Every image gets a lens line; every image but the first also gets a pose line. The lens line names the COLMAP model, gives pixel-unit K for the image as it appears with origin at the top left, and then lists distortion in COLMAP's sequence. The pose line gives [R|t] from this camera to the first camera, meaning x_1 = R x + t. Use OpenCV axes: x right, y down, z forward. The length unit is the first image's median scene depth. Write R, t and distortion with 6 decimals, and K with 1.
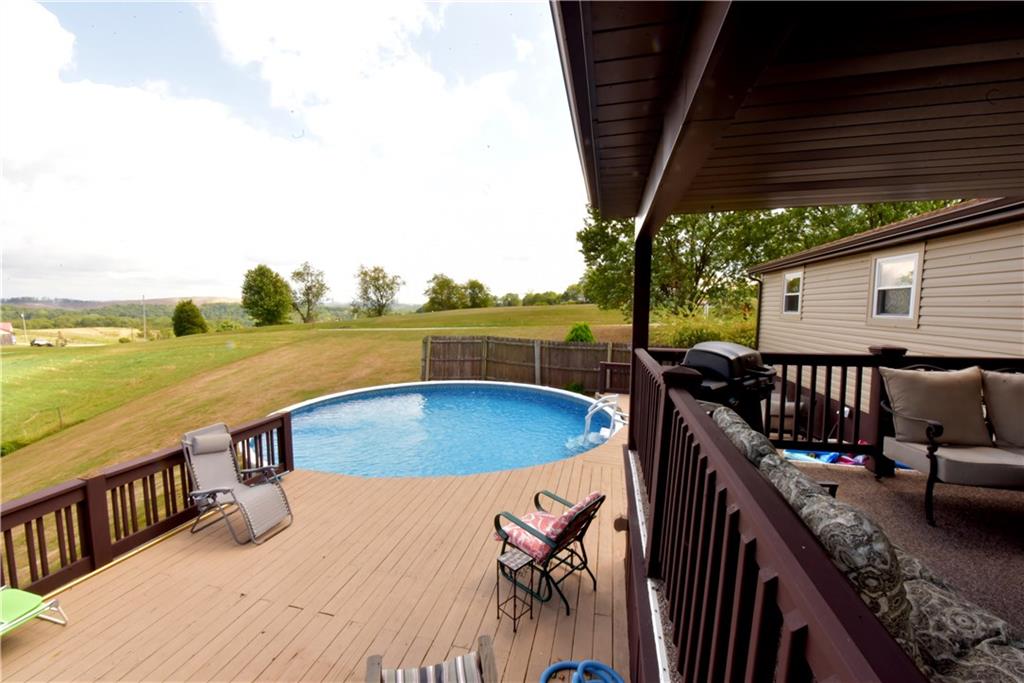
lens RADIAL K [[418.6, 0, 512.0], [0, 418.6, 341.5], [0, 0, 1]] dist [-0.000367, -0.000234]
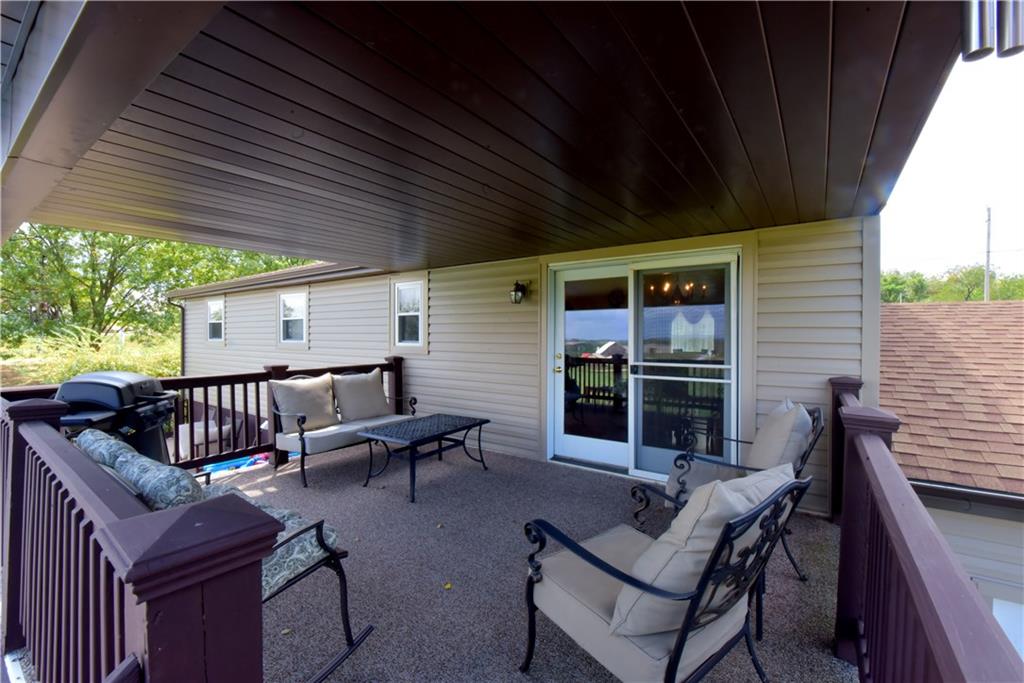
lens RADIAL K [[418.6, 0, 512.0], [0, 418.6, 341.5], [0, 0, 1]] dist [-0.000367, -0.000234]
pose [[0.377187, -0.021429, 0.925889, -0.026941], [0.080715, 0.996689, -0.009814, 0.013639], [-0.922613, 0.078434, 0.377668, -0.170206]]
